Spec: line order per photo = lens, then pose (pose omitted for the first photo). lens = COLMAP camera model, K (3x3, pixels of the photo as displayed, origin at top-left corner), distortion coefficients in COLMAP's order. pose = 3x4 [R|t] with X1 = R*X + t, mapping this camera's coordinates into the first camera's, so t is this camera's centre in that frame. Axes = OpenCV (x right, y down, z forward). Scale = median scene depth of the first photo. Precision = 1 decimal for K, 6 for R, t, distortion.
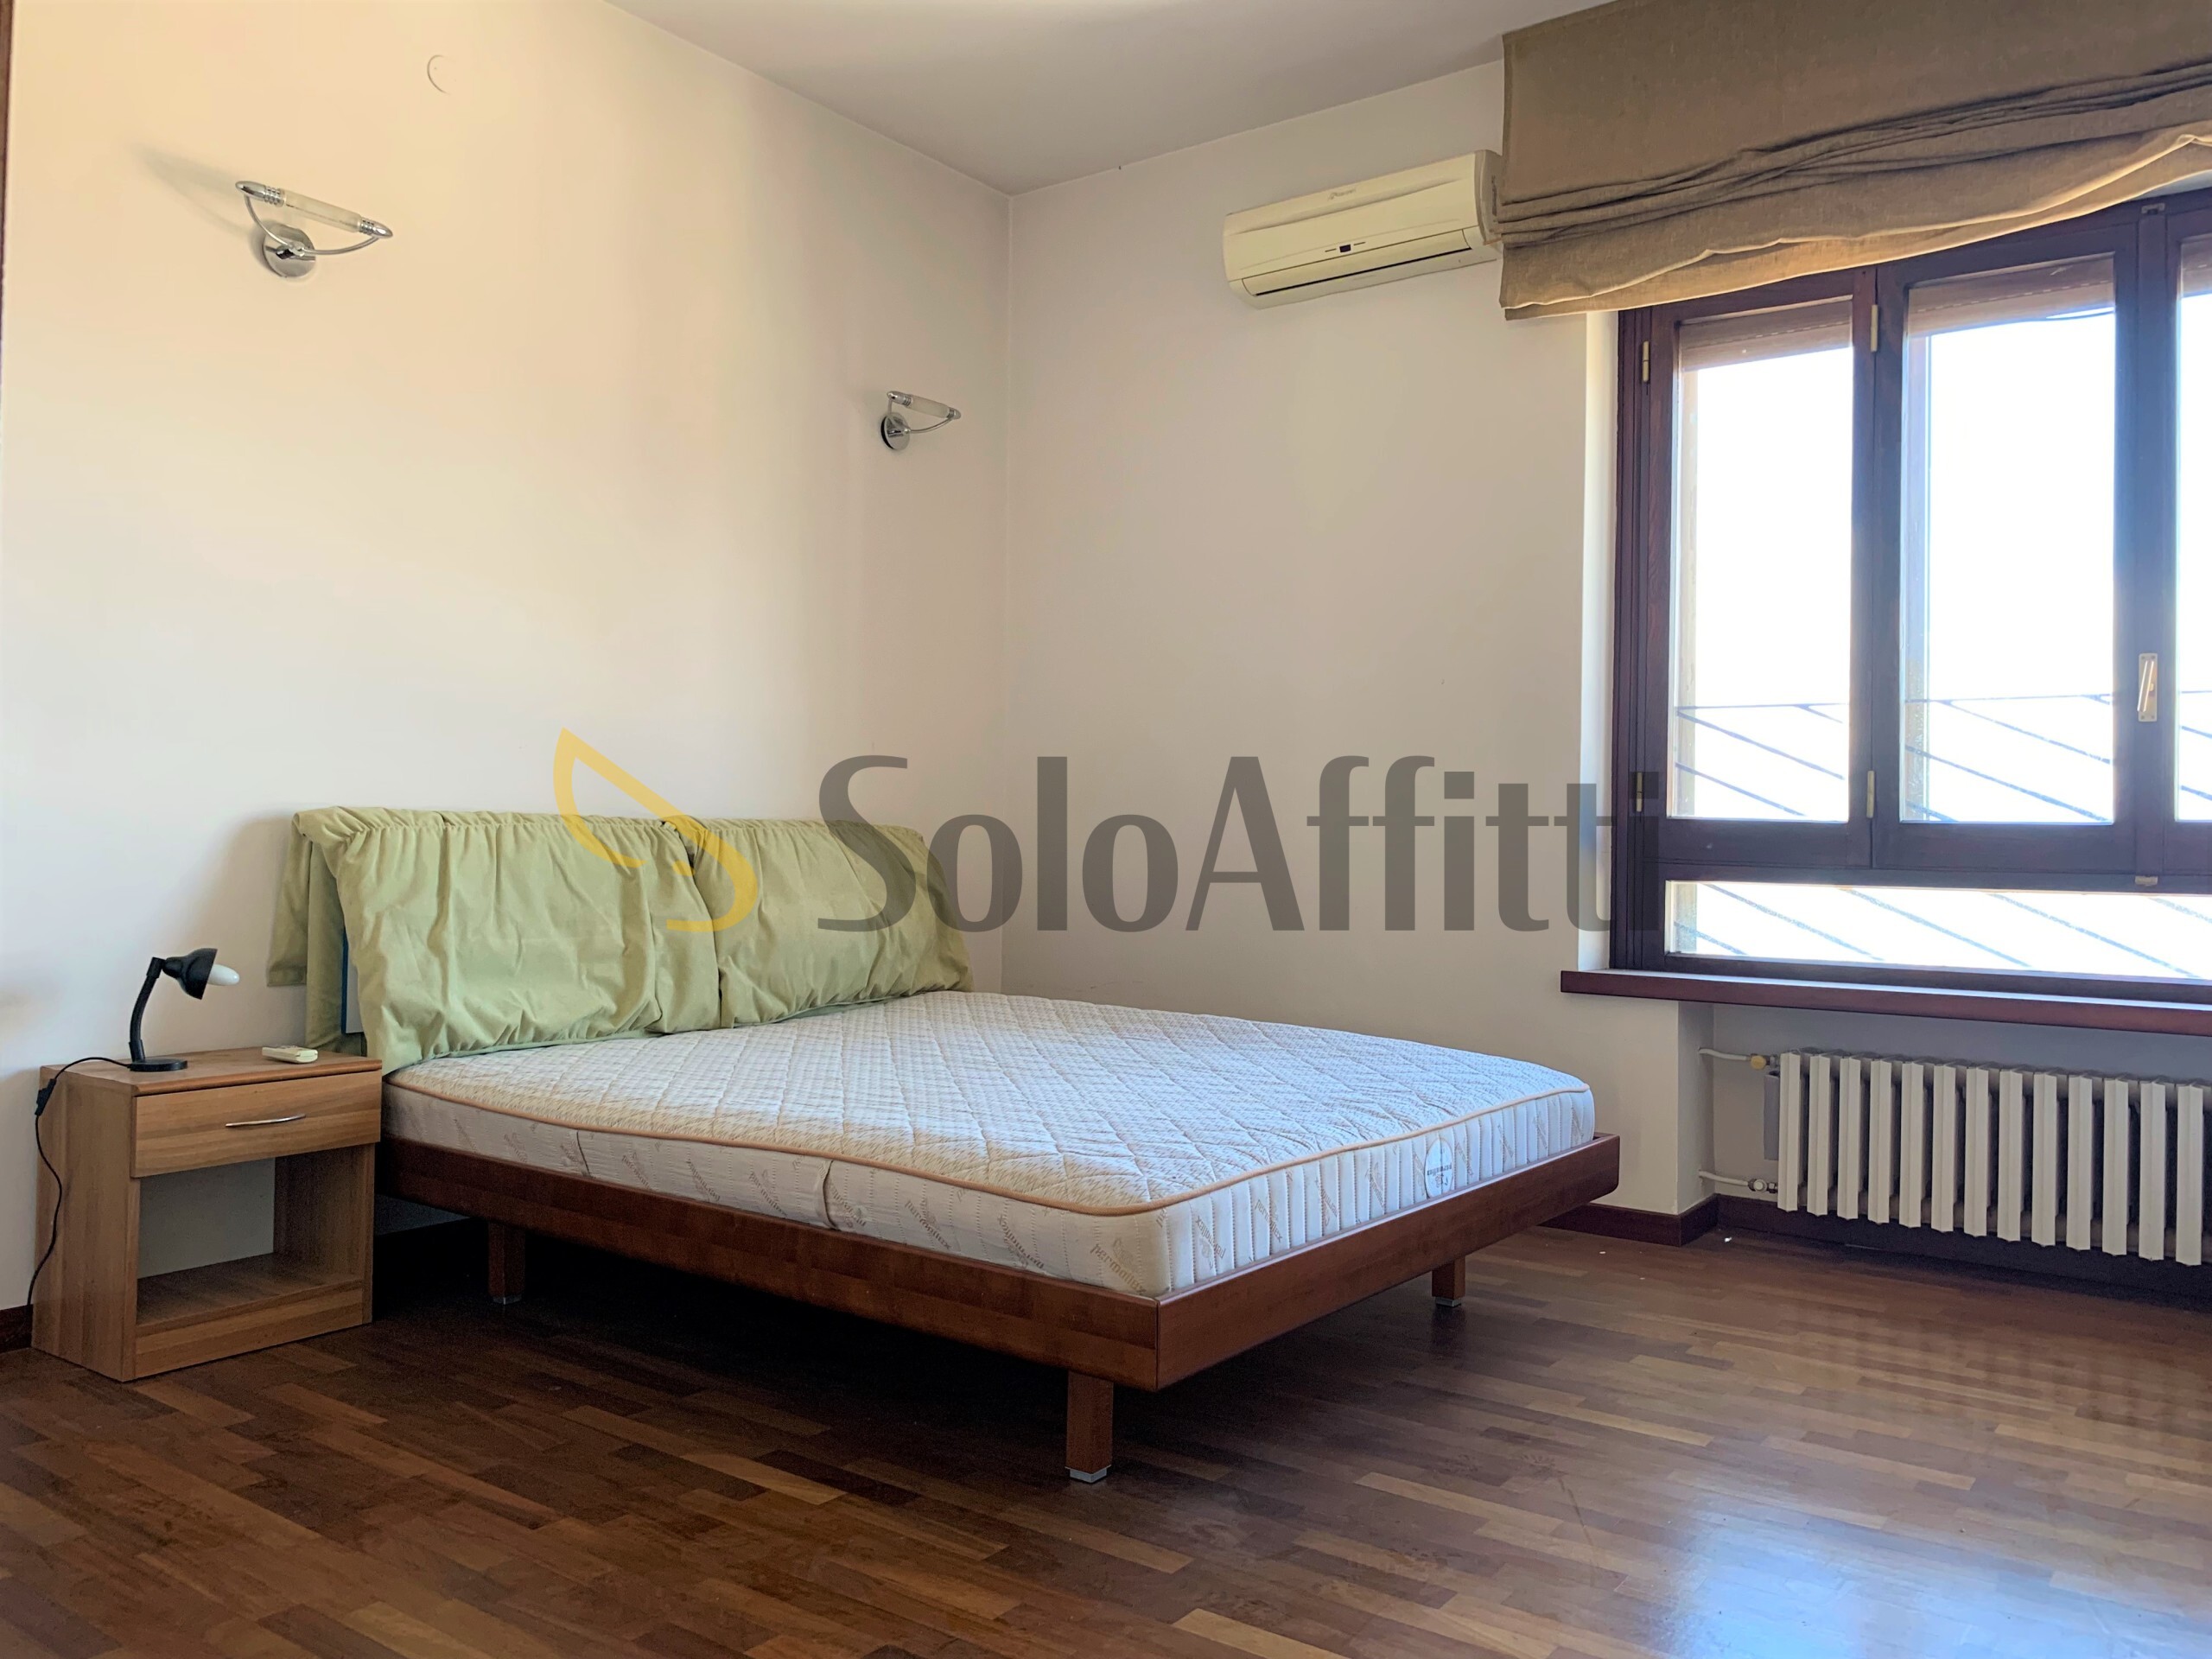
lens RADIAL K [[1722.1, 0, 1106.0], [0, 1722.1, 829.5], [0, 0, 1]] dist [-0.003440, -0.004844]
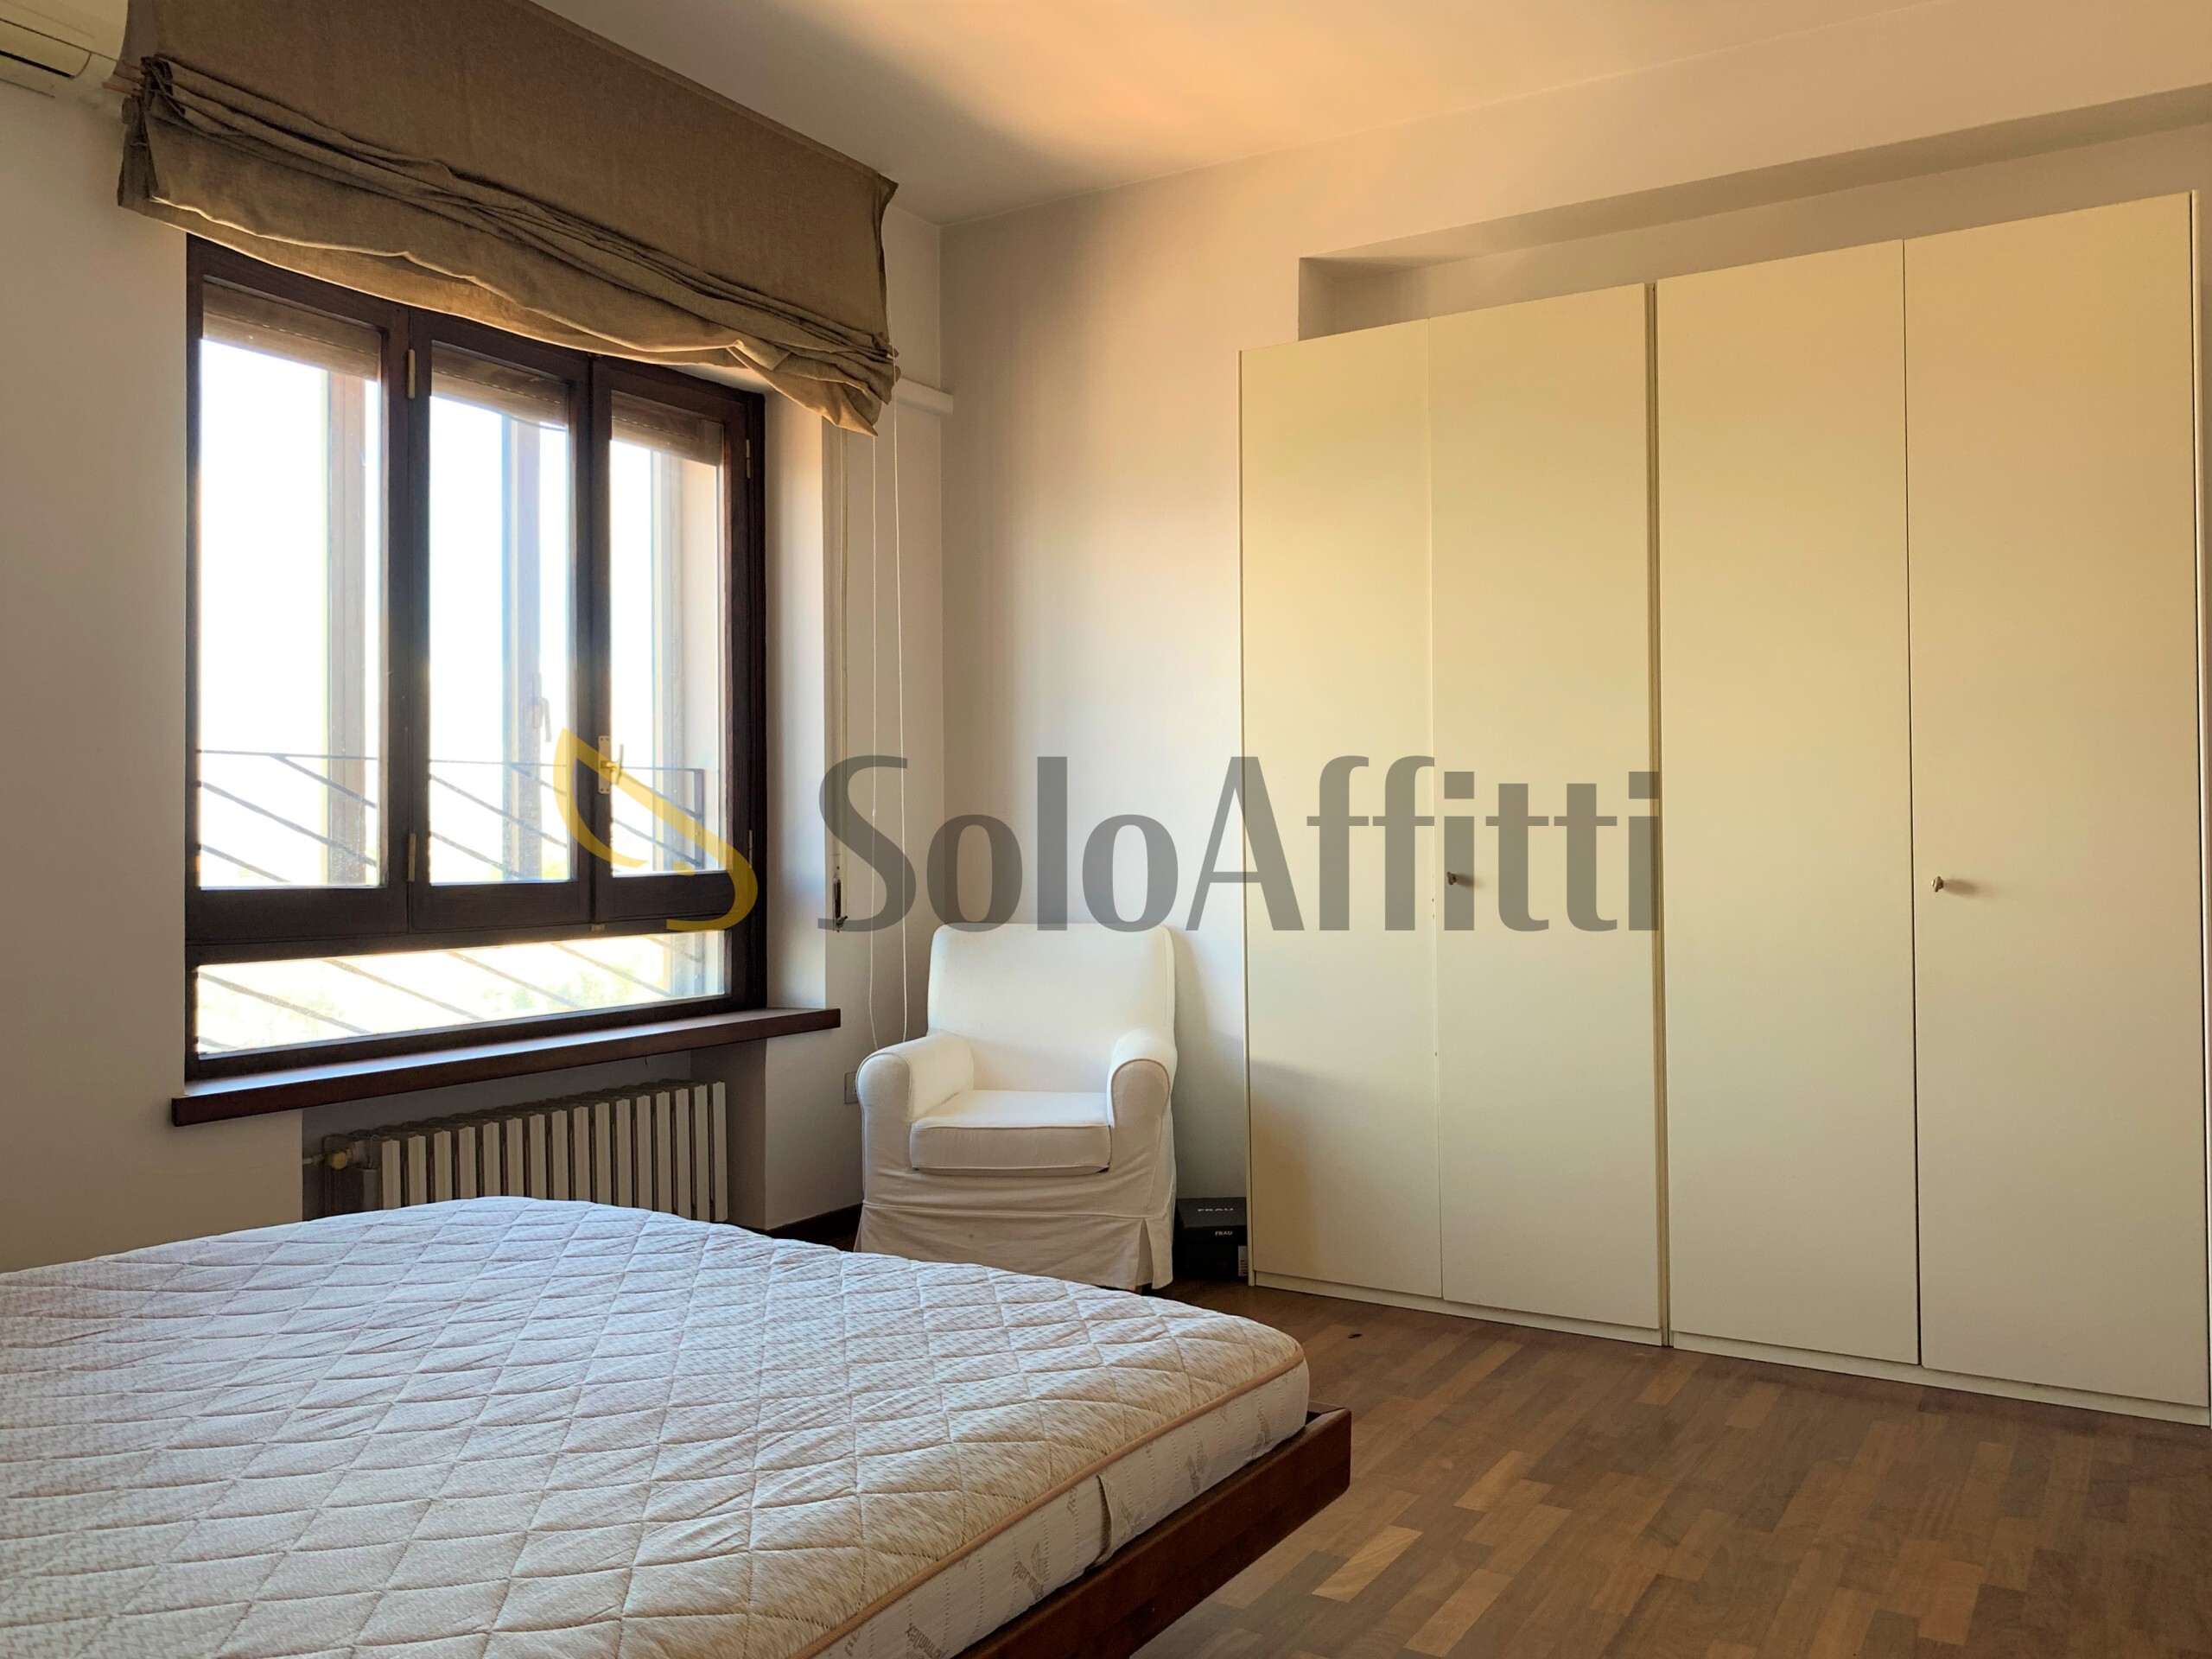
lens RADIAL K [[1722.1, 0, 1106.0], [0, 1722.1, 829.5], [0, 0, 1]] dist [-0.003440, -0.004844]
pose [[-0.076461, -0.008762, 0.997034, -0.566386], [-0.003449, 0.999958, 0.008523, -0.047462], [-0.997067, -0.002787, -0.076488, 0.707606]]
